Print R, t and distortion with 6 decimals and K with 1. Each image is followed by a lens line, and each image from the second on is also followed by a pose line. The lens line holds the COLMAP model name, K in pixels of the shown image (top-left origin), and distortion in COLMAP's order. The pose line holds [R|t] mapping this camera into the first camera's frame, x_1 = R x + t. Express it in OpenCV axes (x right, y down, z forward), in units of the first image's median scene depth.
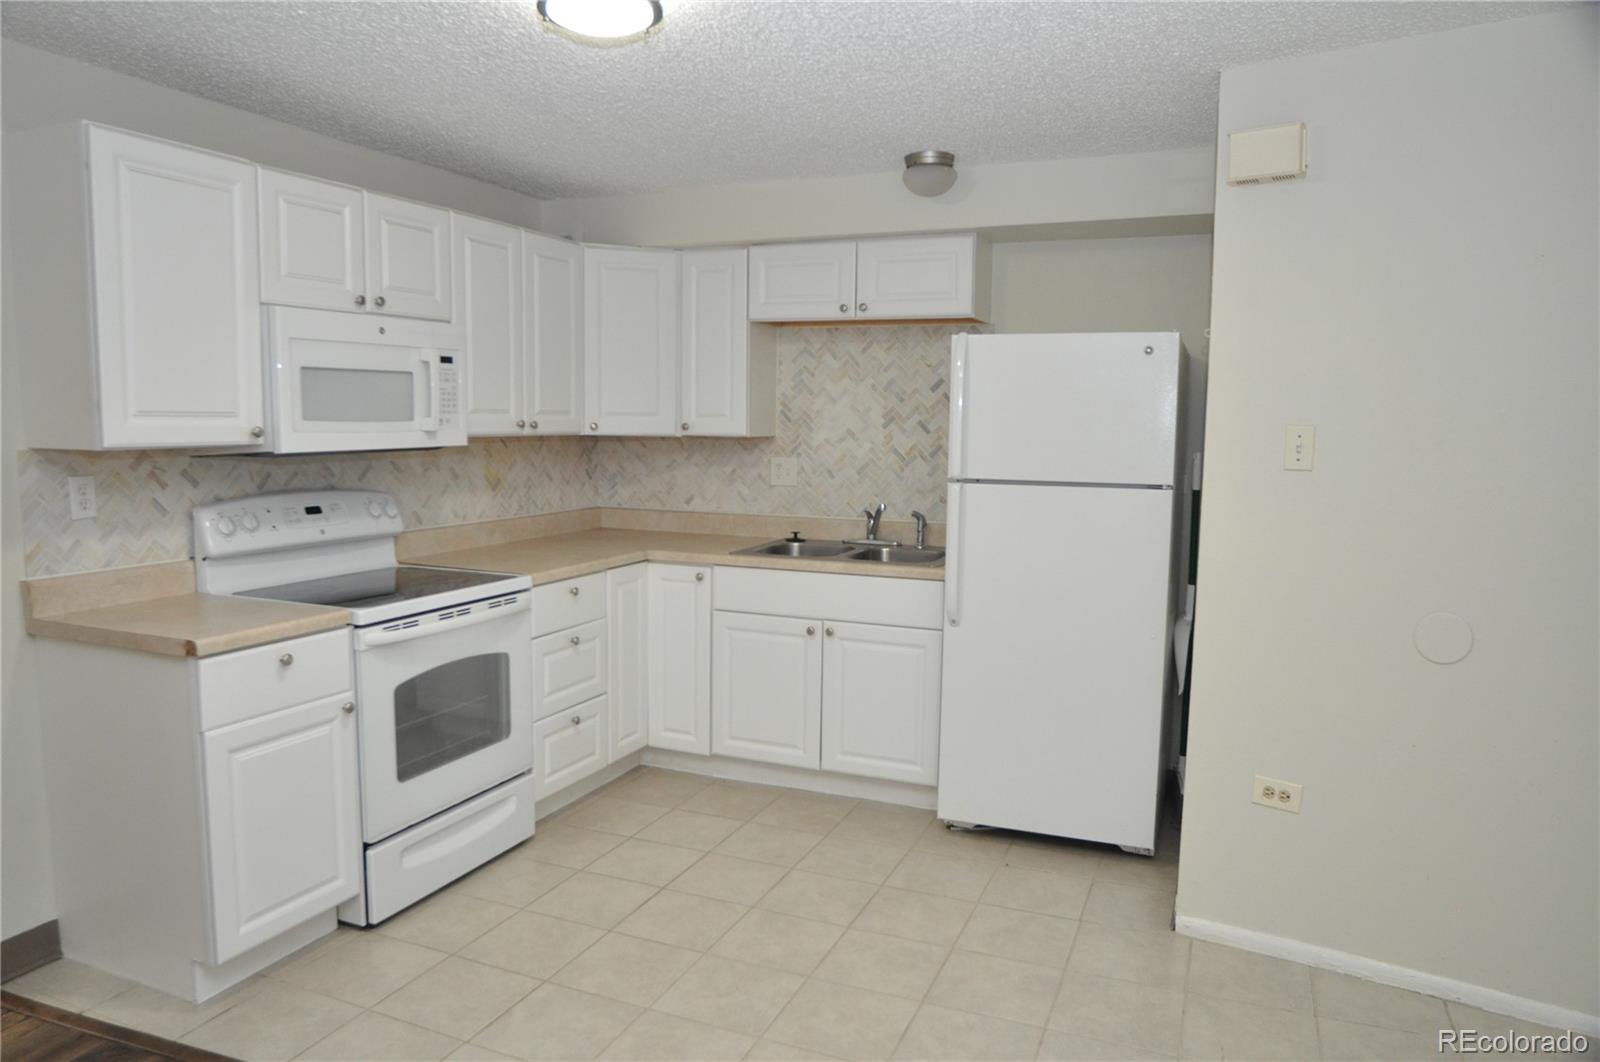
lens RADIAL K [[1061.2, 0, 795.0], [0, 1061.2, 539.2], [0, 0, 1]] dist [-0.088348, 0.044091]
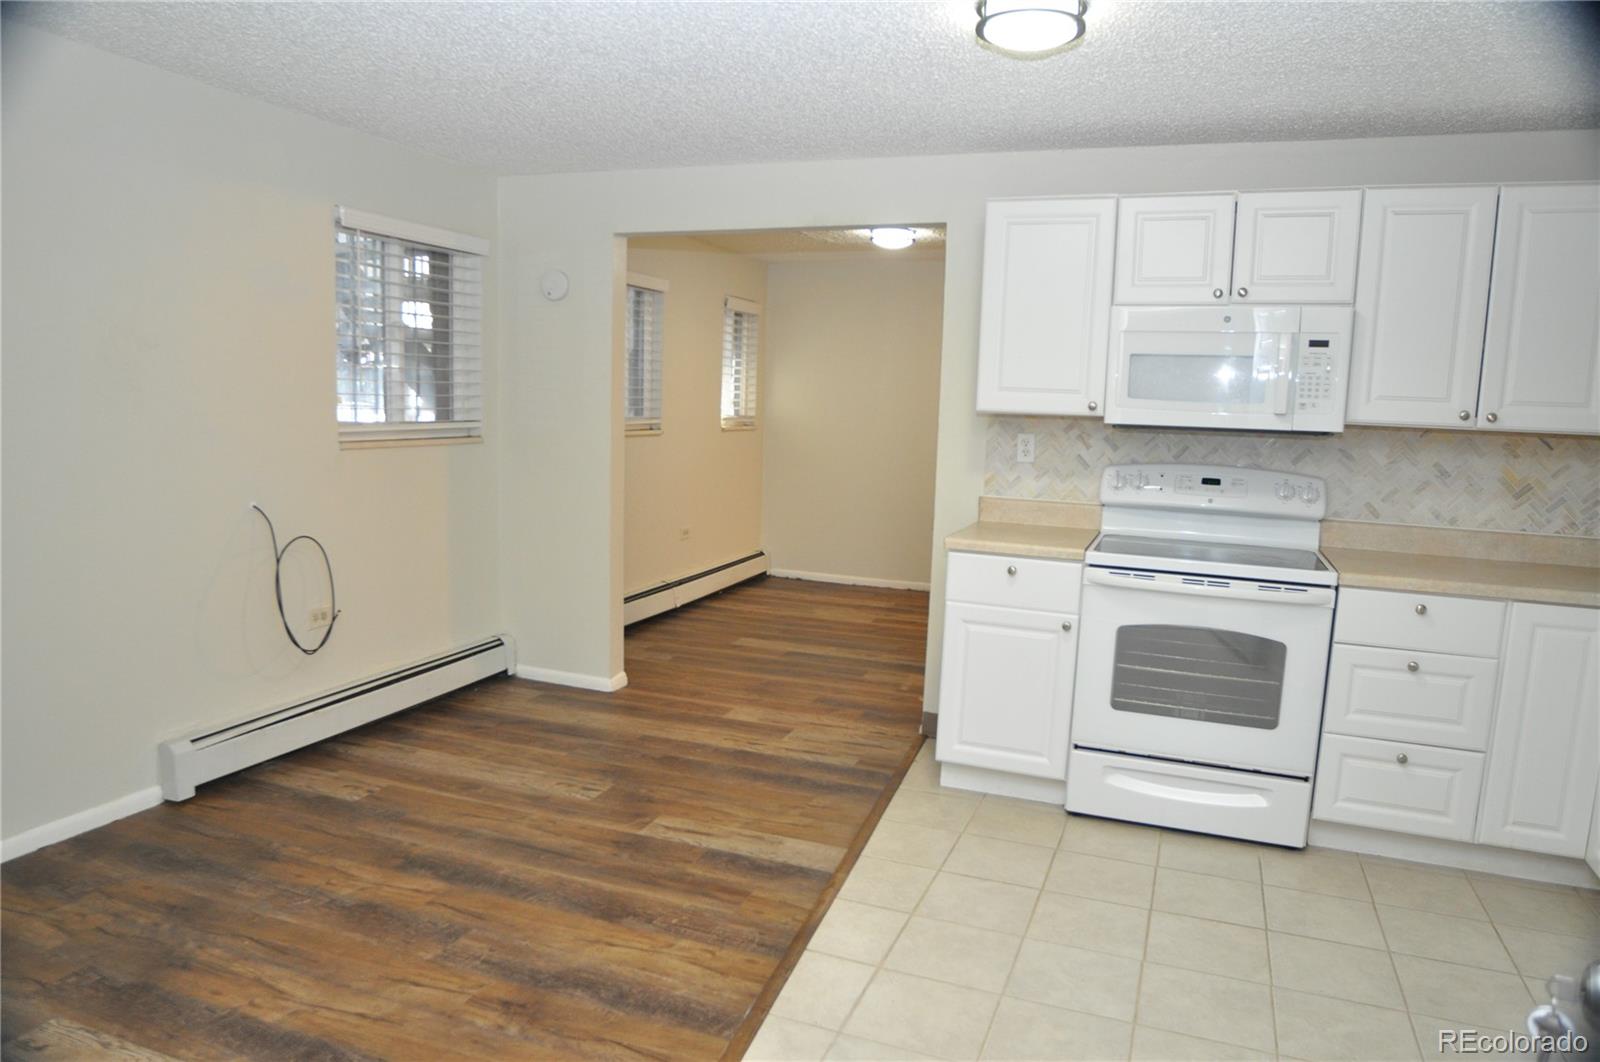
lens RADIAL K [[1061.2, 0, 795.0], [0, 1061.2, 539.2], [0, 0, 1]] dist [-0.088348, 0.044091]
pose [[0.028542, 0.124413, -0.991820, 0.708132], [-0.144211, 0.982356, 0.119076, -0.038734], [0.989135, 0.139632, 0.045980, 0.539160]]
